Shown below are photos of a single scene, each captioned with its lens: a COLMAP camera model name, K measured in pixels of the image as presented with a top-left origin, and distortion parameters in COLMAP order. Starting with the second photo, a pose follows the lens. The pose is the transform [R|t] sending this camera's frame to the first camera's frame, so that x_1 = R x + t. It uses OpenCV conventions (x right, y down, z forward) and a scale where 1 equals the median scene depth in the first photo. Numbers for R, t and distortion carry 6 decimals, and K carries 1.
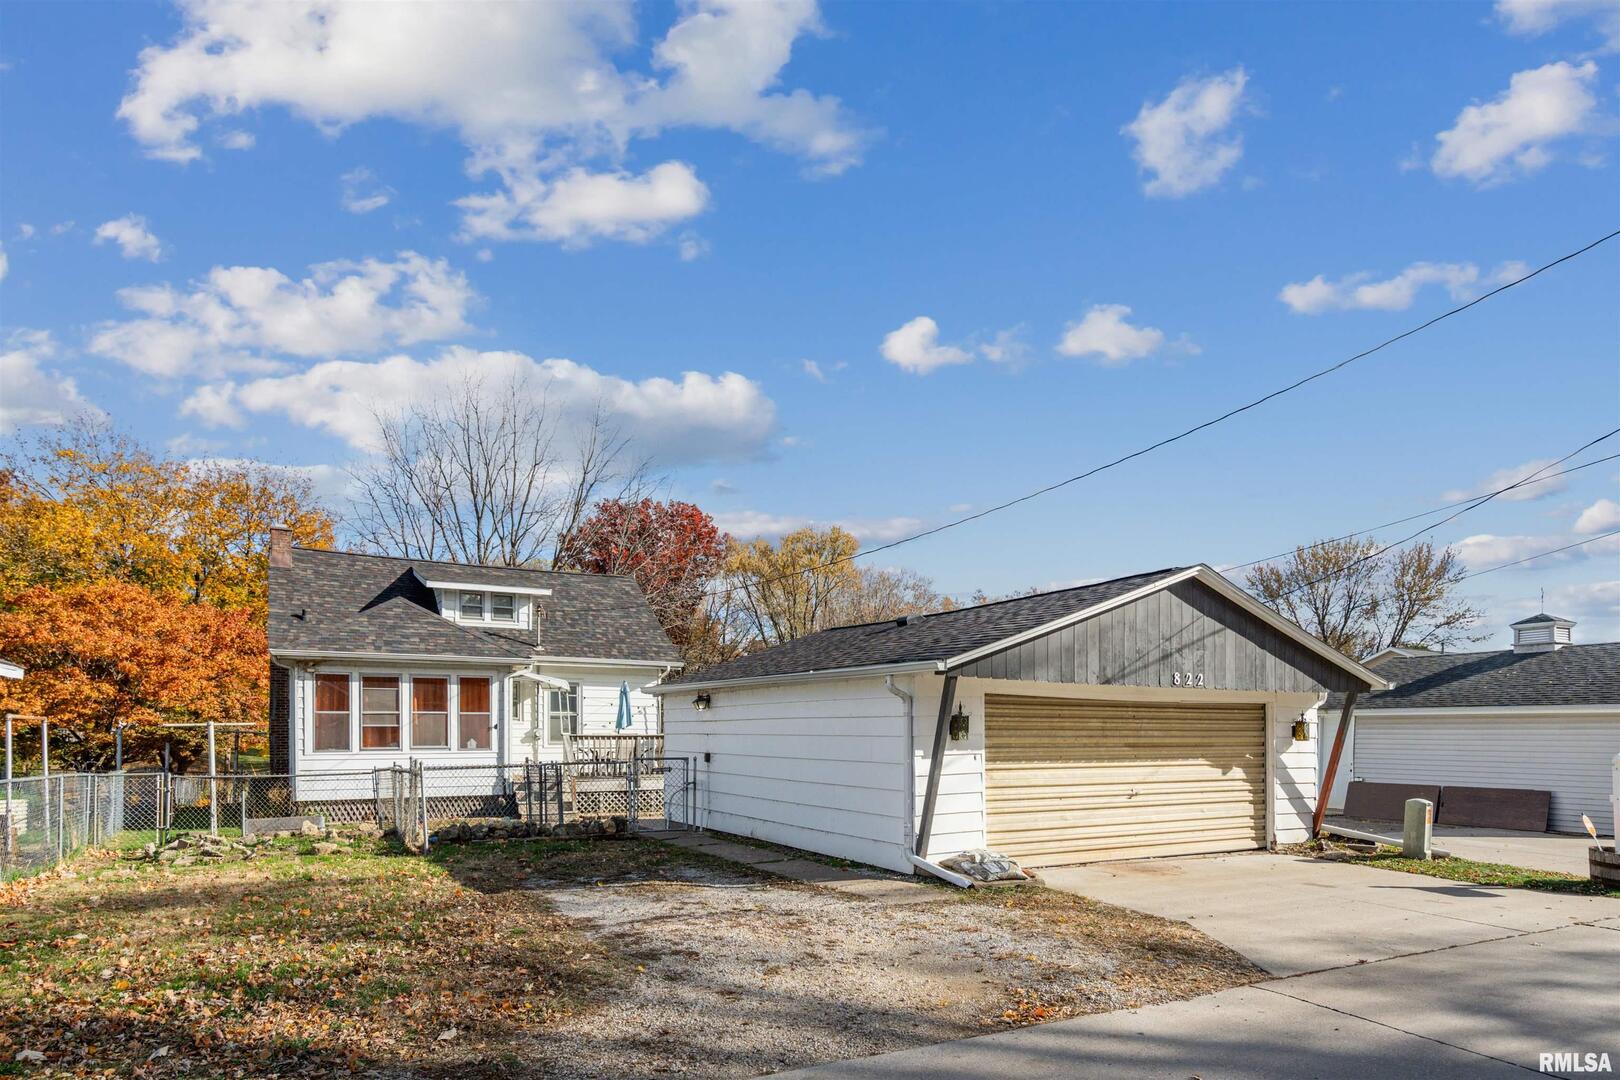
lens RADIAL K [[965.9, 0, 810.6], [0, 965.9, 643.9], [0, 0, 1]] dist [-0.000041, 0.000012]
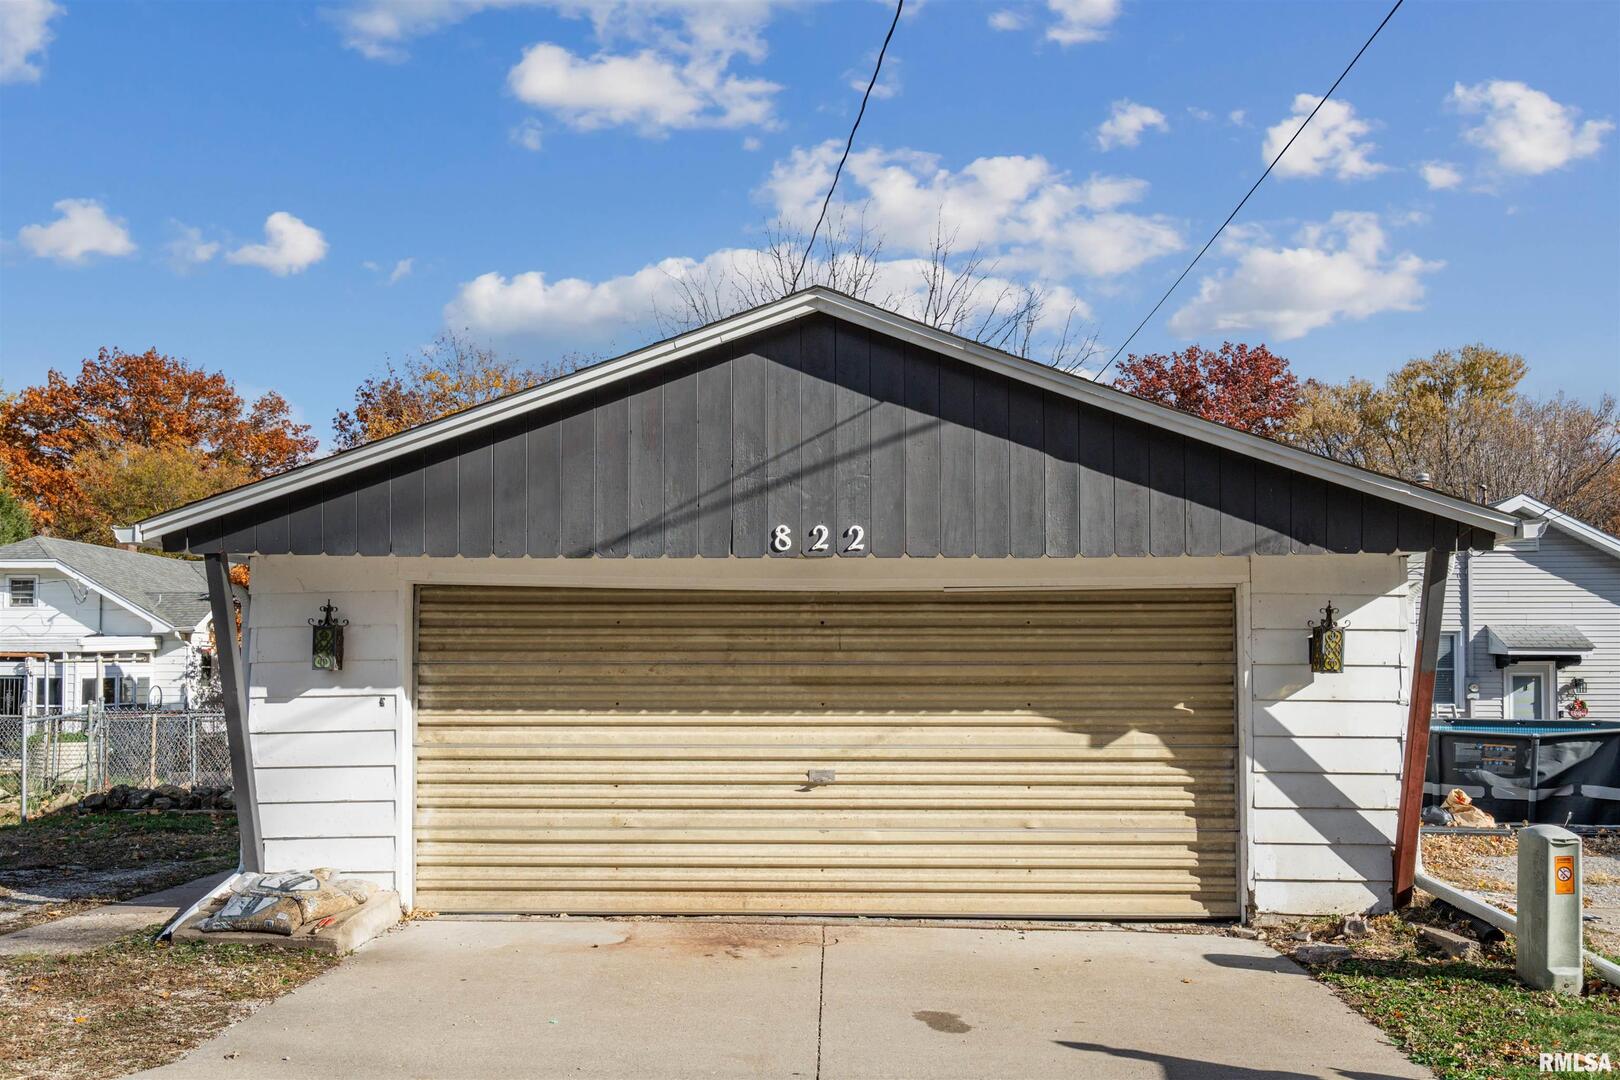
lens RADIAL K [[1279.8, 0, 810.0], [0, 1279.8, 540.0], [0, 0, 1]] dist [0.005808, 0.004474]
pose [[0.856430, -0.055564, -0.513264, 0.637335], [0.048413, 0.998454, -0.027307, 0.048498], [0.513988, -0.001462, 0.857796, 0.421254]]
